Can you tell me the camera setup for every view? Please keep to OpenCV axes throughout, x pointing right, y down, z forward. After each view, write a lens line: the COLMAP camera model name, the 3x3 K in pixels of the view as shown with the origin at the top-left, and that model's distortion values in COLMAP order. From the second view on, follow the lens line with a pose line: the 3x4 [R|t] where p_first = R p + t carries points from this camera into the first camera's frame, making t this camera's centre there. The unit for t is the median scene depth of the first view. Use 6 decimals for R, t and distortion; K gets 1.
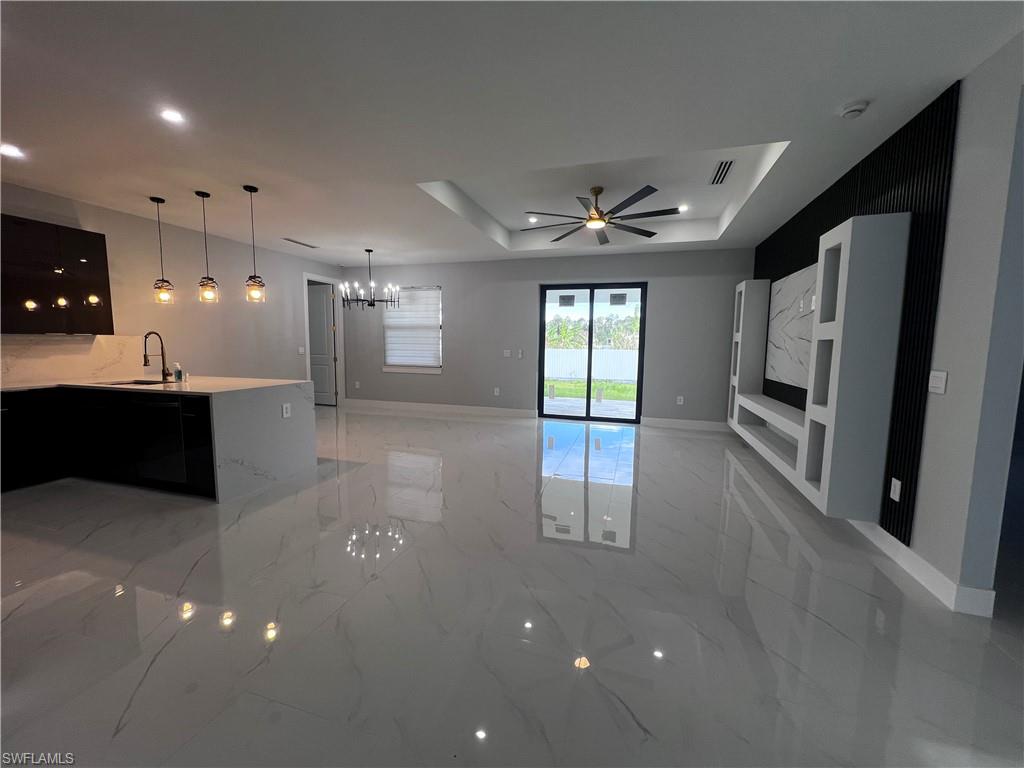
lens RADIAL K [[411.8, 0, 513.1], [0, 411.8, 384.7], [0, 0, 1]] dist [-0.002229, 0.000898]
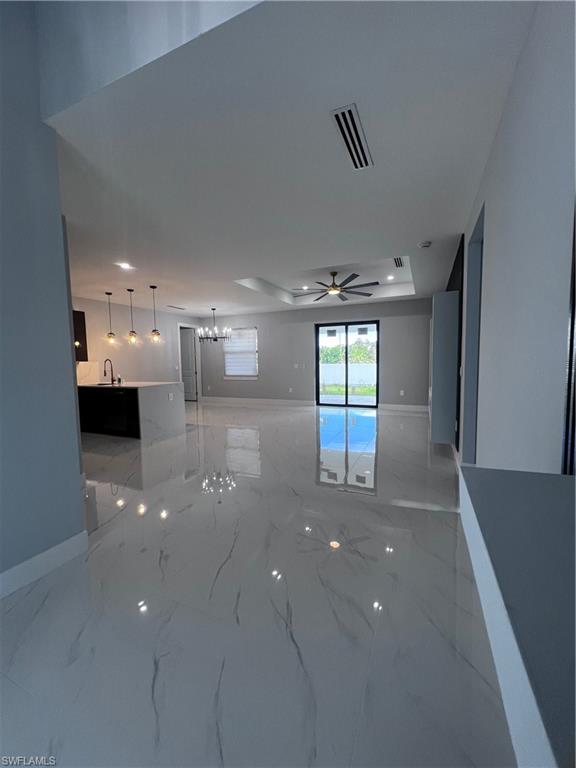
lens RADIAL K [[308.9, 0, 286.1], [0, 308.9, 378.9], [0, 0, 1]] dist [-0.002229, 0.000898]
pose [[0.991369, -0.019962, -0.129572, 0.115643], [0.014356, 0.998926, -0.044056, 0.029295], [0.130312, 0.041816, 0.990591, -0.237996]]
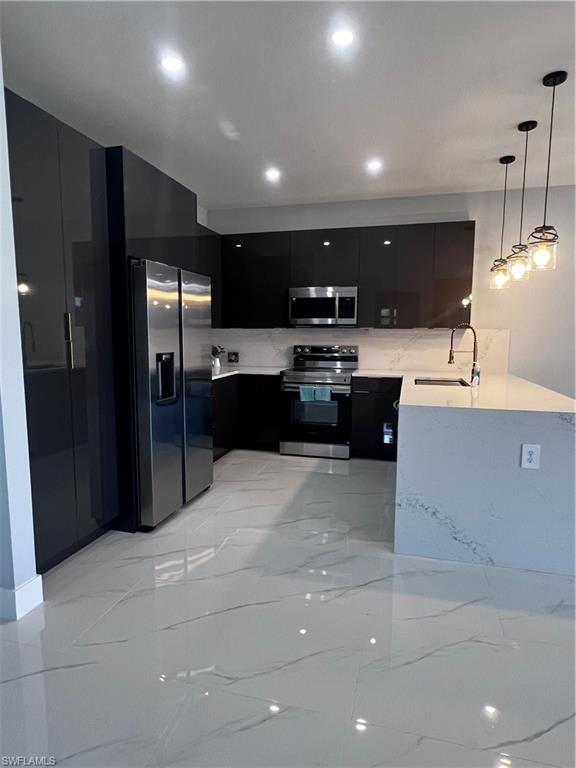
lens RADIAL K [[445.8, 0, 287.2], [0, 445.8, 384.2], [0, 0, 1]] dist [-0.001875, -0.001369]
pose [[0.032094, 0.108244, -0.993606, 0.028215], [-0.106945, 0.988783, 0.104264, -0.046023], [0.993747, 0.102915, 0.043311, 0.448353]]
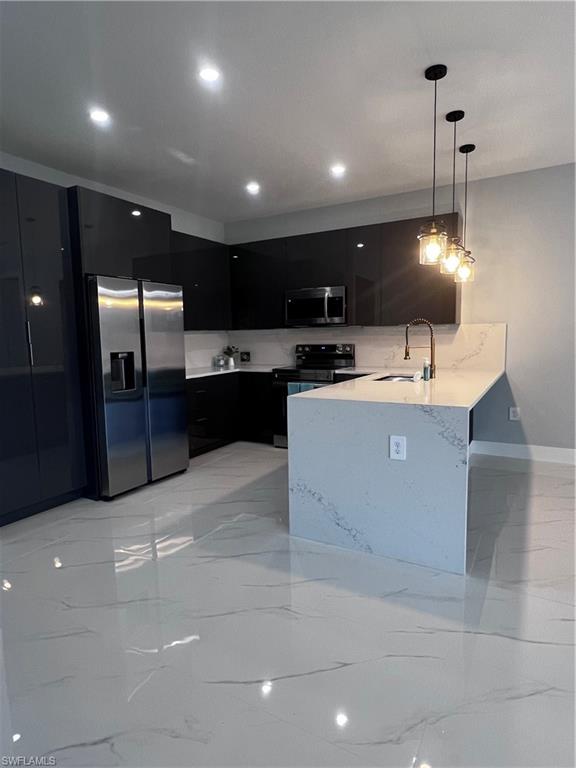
lens RADIAL K [[445.8, 0, 286.0], [0, 445.8, 383.0], [0, 0, 1]] dist [-0.001875, -0.001369]
pose [[-0.221602, 0.101226, -0.969869, 0.059779], [-0.082712, 0.989062, 0.122128, -0.065304], [0.971623, 0.107284, -0.210806, 0.691232]]
